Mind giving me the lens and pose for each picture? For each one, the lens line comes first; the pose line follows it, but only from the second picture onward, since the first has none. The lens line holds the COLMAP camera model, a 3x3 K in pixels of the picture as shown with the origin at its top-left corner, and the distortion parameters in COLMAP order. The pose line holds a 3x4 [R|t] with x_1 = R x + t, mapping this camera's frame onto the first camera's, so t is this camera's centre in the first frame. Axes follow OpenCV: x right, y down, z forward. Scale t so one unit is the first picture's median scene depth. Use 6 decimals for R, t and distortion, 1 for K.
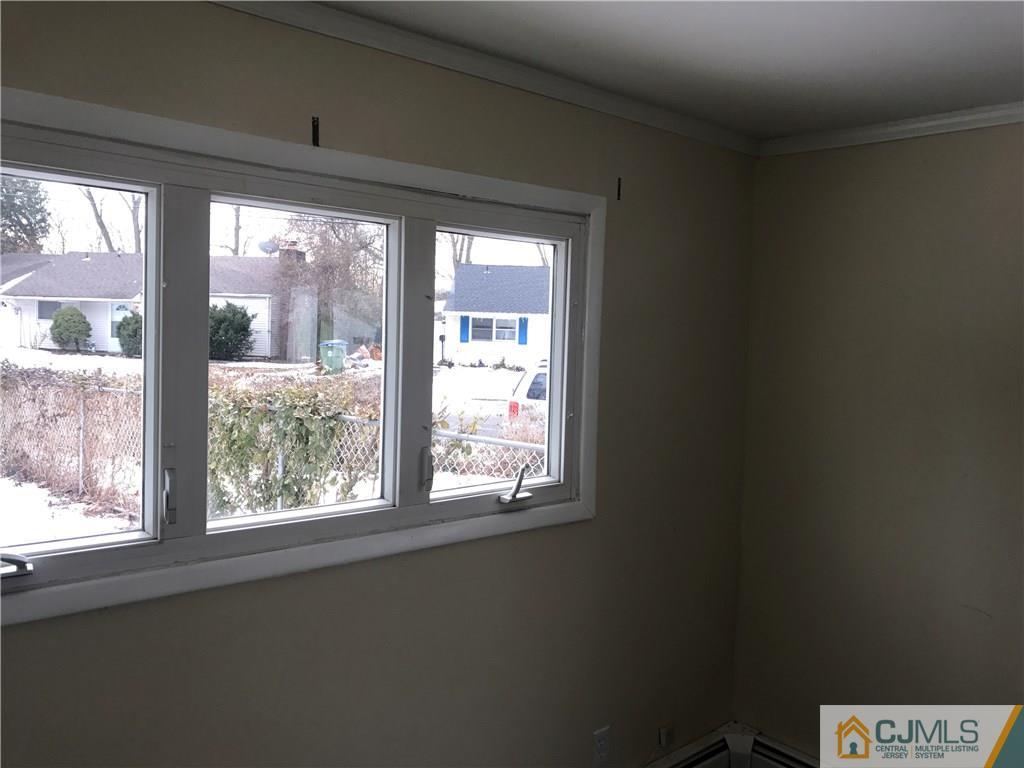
lens RADIAL K [[836.1, 0, 510.1], [0, 836.1, 373.6], [0, 0, 1]] dist [0.008023, -0.002422]
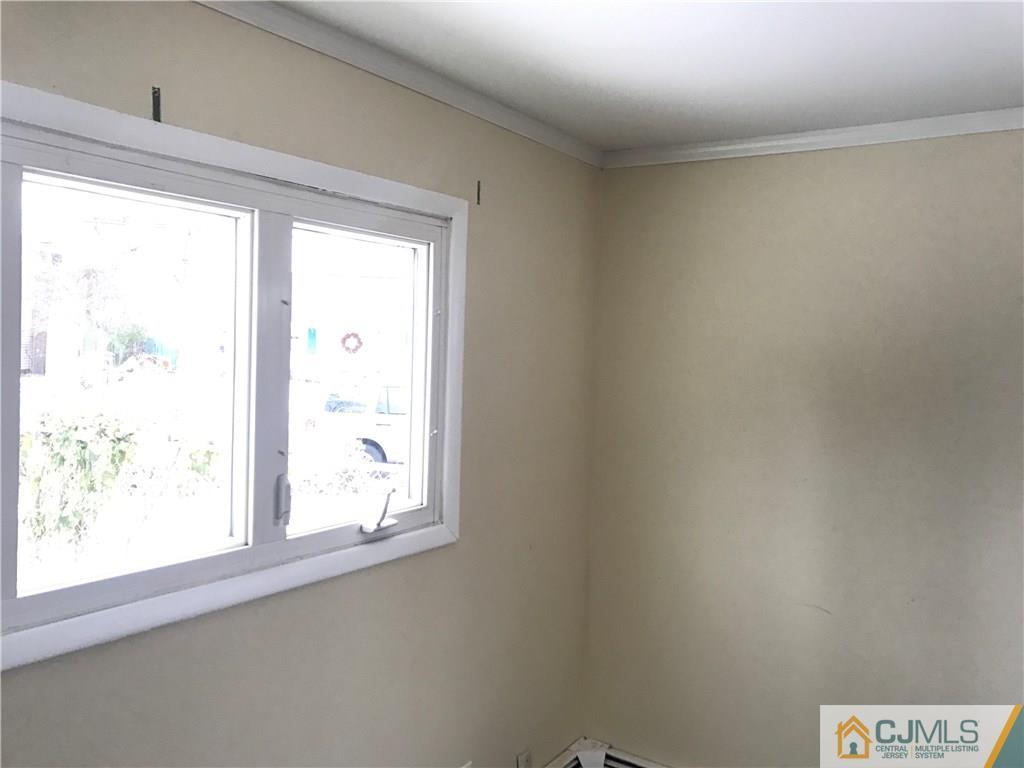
lens RADIAL K [[834.9, 0, 514.0], [0, 834.9, 372.5], [0, 0, 1]] dist [0.067290, -0.204074]
pose [[0.965995, -0.008123, 0.258433, -0.081055], [0.011450, 0.999870, -0.011370, -0.005162], [-0.258307, 0.013942, 0.965962, 0.077830]]
